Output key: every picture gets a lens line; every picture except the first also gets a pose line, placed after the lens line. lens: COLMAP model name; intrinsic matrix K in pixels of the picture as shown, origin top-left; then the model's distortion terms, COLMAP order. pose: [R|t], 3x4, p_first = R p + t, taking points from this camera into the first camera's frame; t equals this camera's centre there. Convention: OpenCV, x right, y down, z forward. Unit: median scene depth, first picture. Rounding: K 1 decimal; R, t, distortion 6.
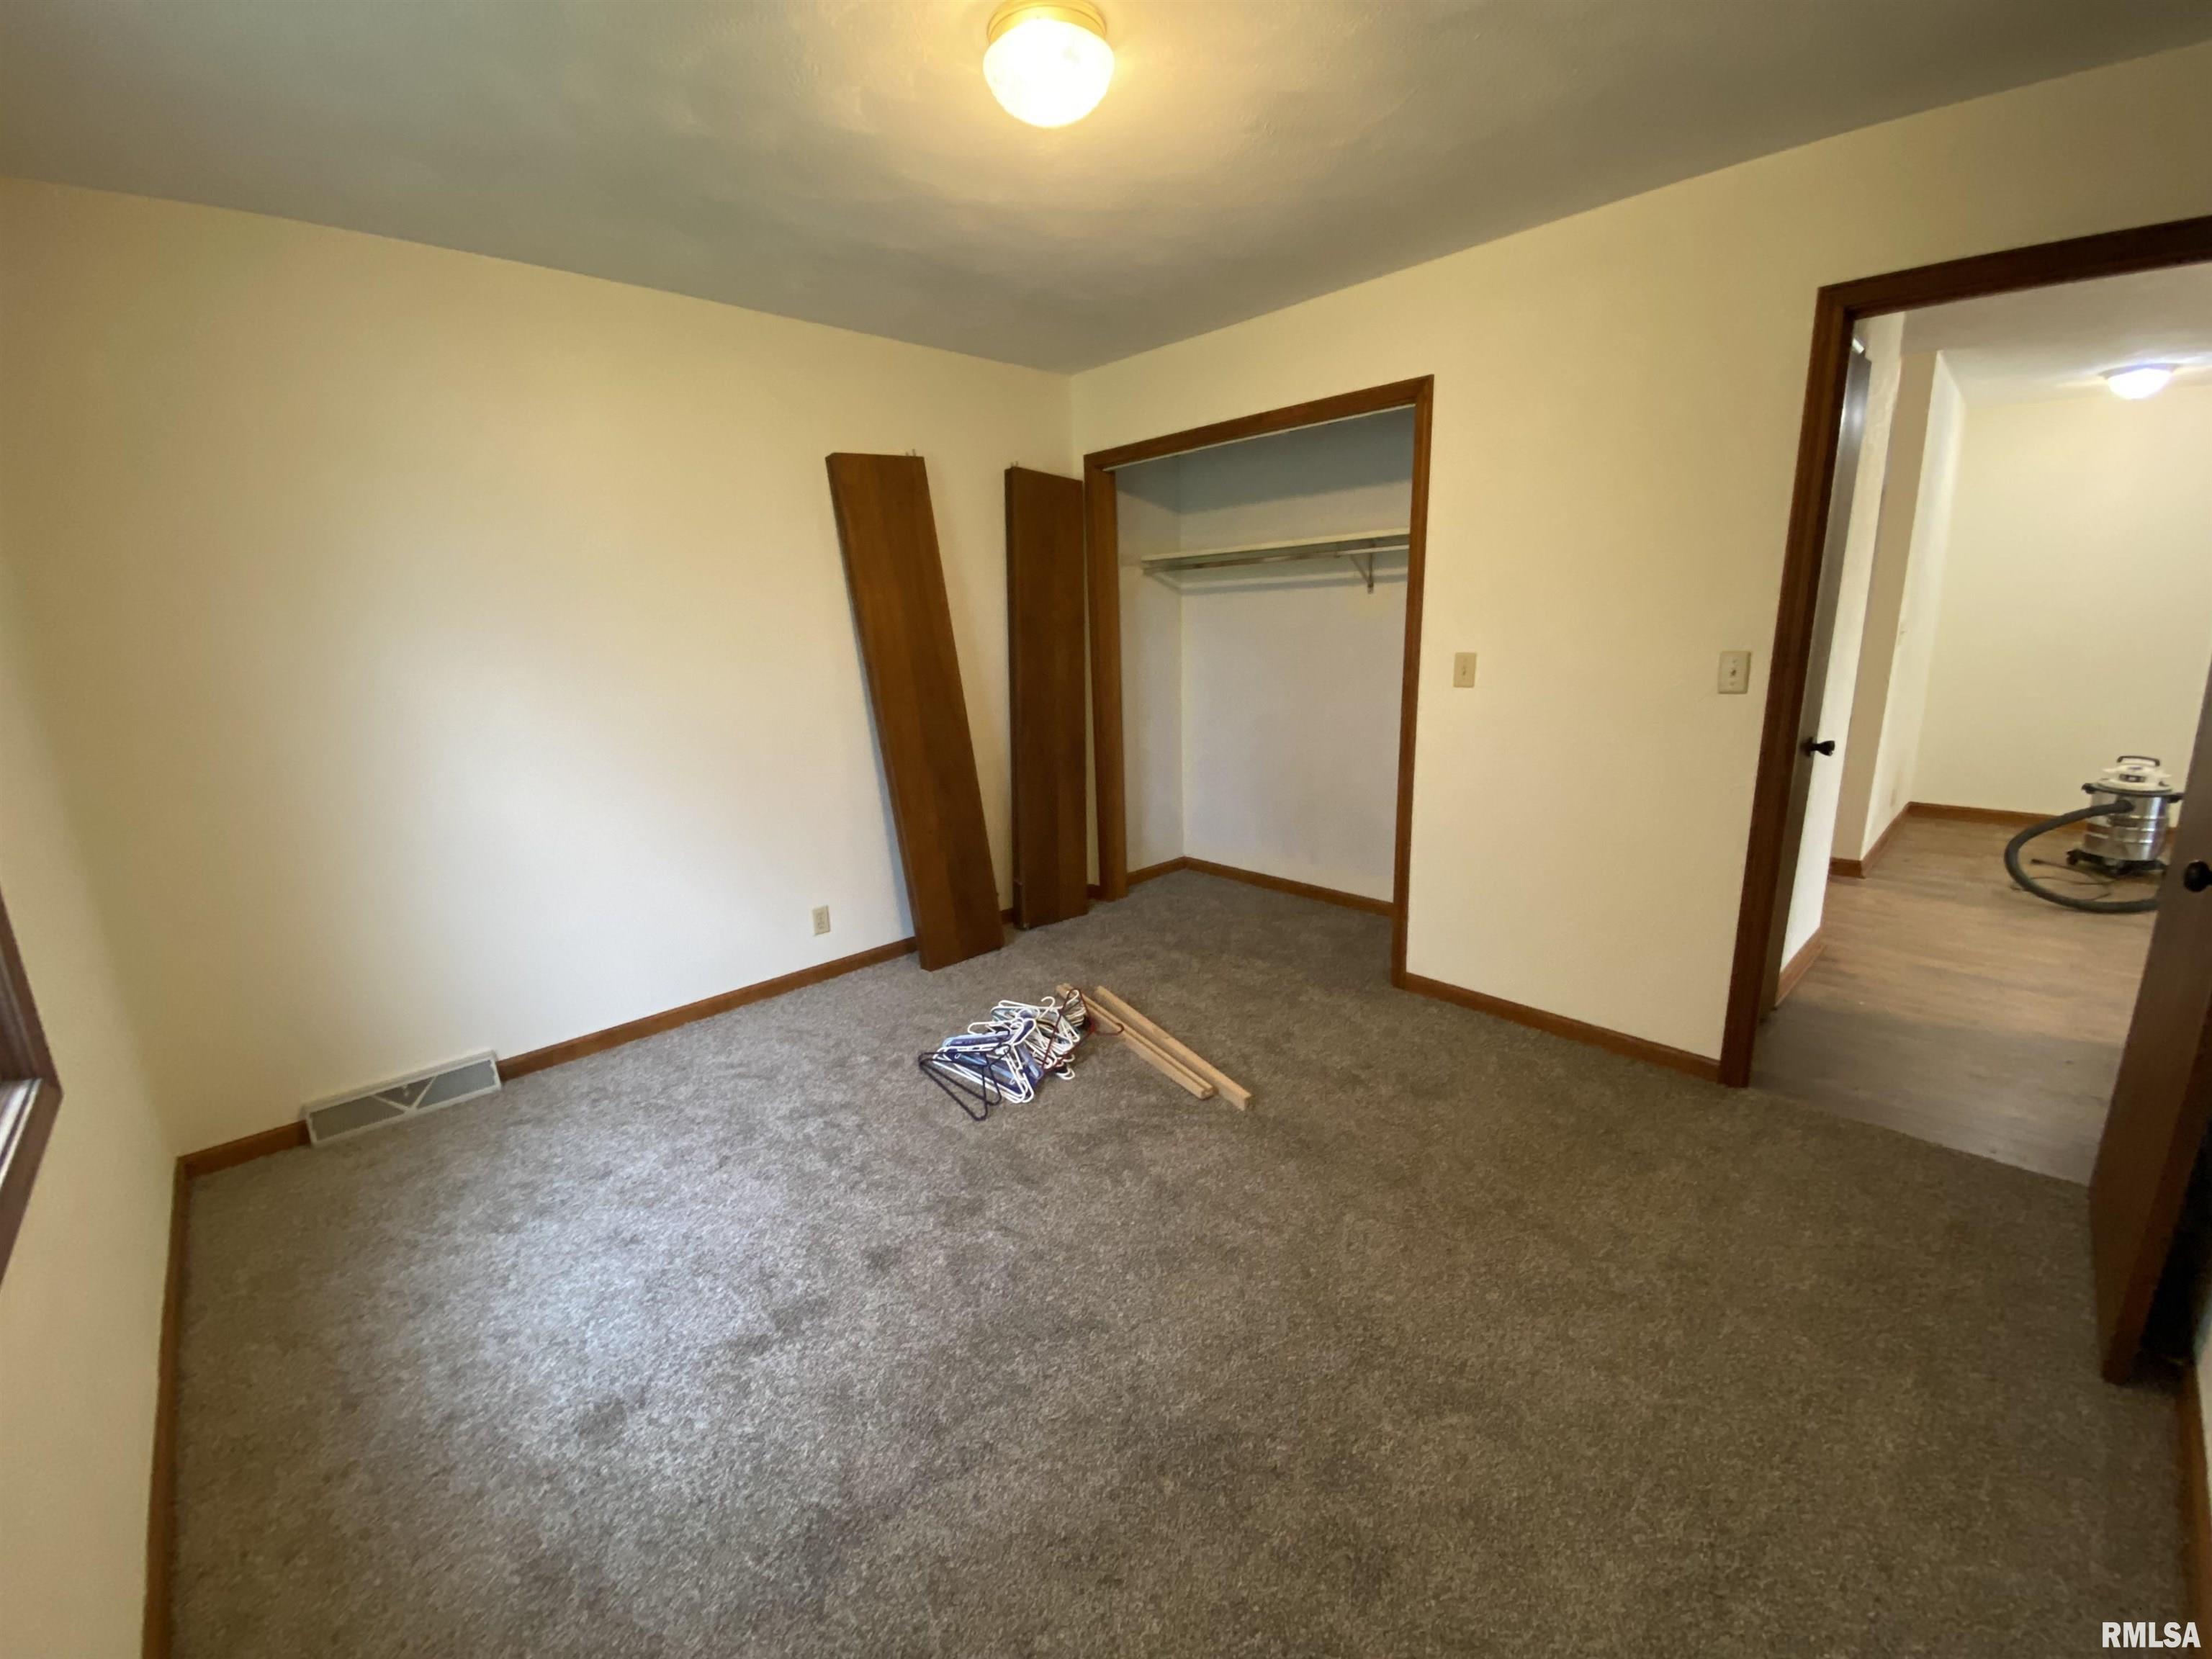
lens RADIAL K [[891.1, 0, 1103.4], [0, 891.1, 823.9], [0, 0, 1]] dist [0.021897, -0.021212]
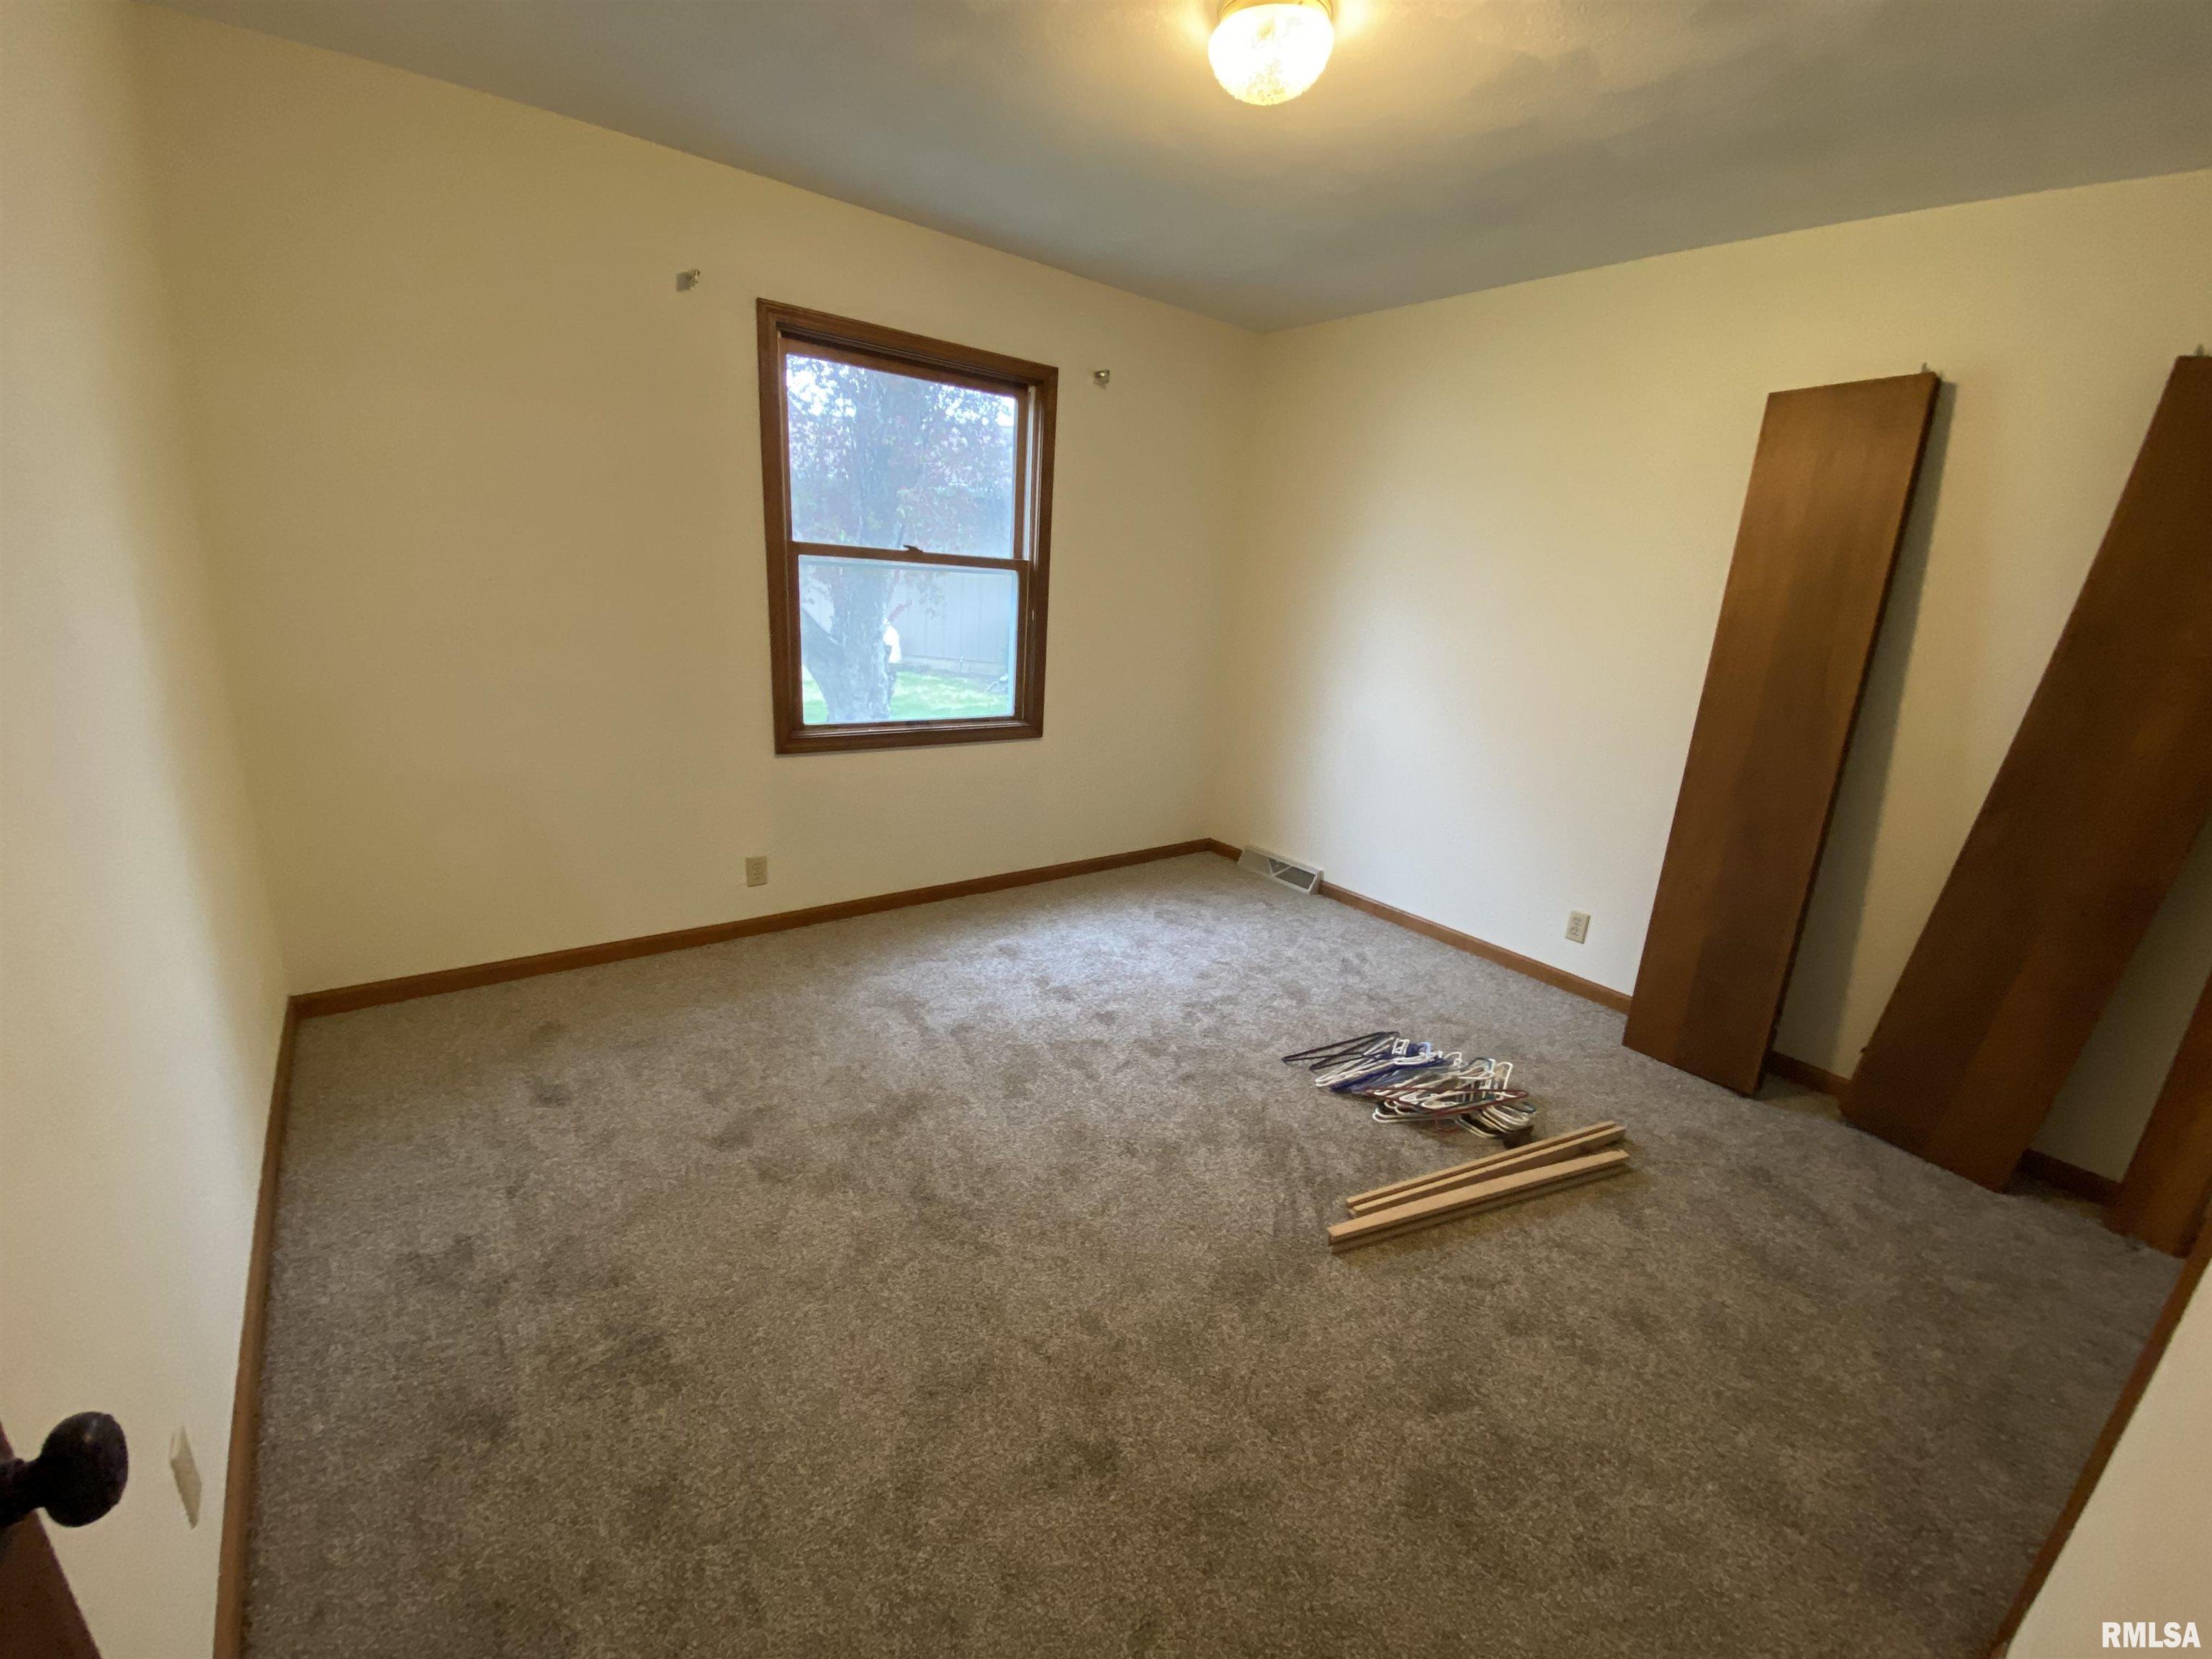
lens RADIAL K [[891.1, 0, 1103.4], [0, 891.1, 823.9], [0, 0, 1]] dist [0.021897, -0.021212]
pose [[-0.102062, 0.293944, -0.950358, 0.771797], [-0.286054, 0.906325, 0.311045, -0.181407], [0.952762, 0.303600, -0.008418, 0.689886]]
